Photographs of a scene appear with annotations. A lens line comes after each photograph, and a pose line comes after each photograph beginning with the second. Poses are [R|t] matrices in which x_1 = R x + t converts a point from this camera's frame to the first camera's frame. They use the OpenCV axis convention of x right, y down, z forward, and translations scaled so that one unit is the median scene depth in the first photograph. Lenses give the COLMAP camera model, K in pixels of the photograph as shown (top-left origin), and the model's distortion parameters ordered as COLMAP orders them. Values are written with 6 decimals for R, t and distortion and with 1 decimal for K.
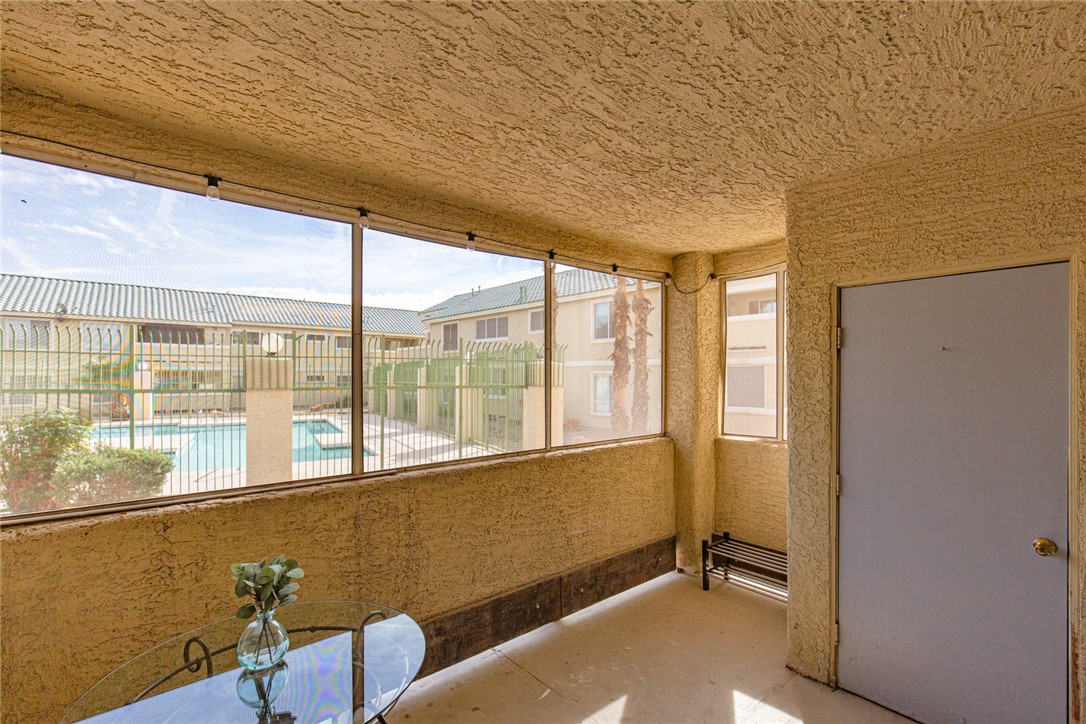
lens RADIAL K [[497.1, 0, 546.1], [0, 497.1, 375.3], [0, 0, 1]] dist [0.001119, -0.000138]
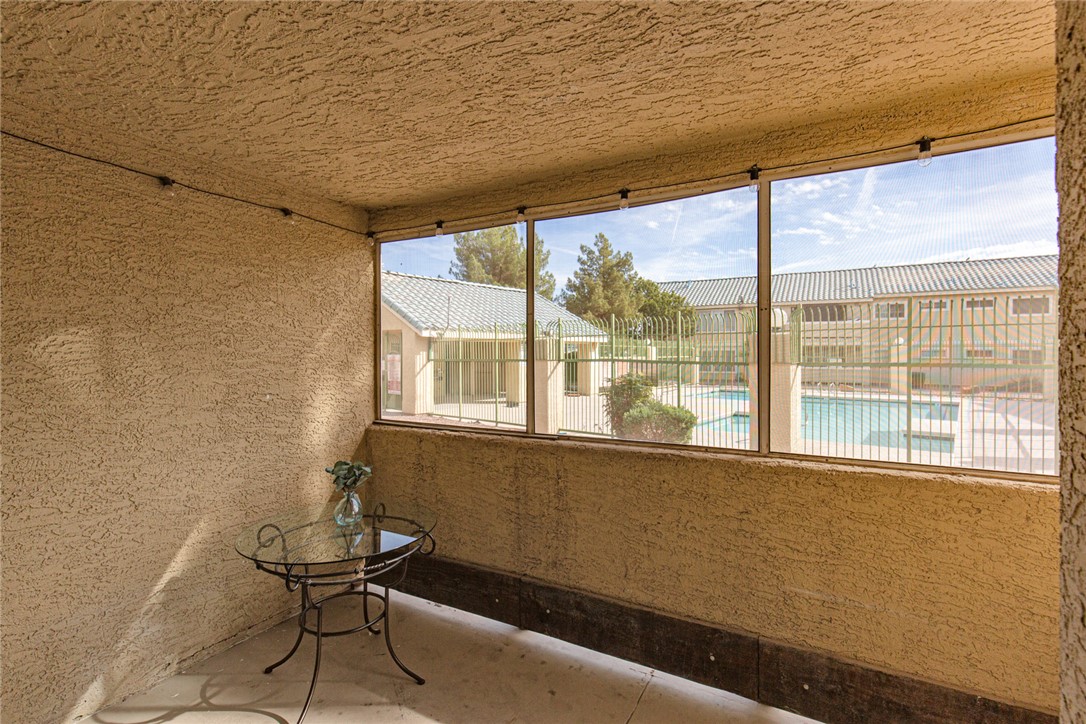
lens RADIAL K [[492.1, 0, 543.3], [0, 492.1, 354.0], [0, 0, 1]] dist [0.002740, 0.000097]
pose [[0.346461, 0.001562, -0.938063, 0.545519], [0.005402, 0.999979, 0.003661, 0.005509], [0.938049, -0.006336, 0.346446, 0.474756]]
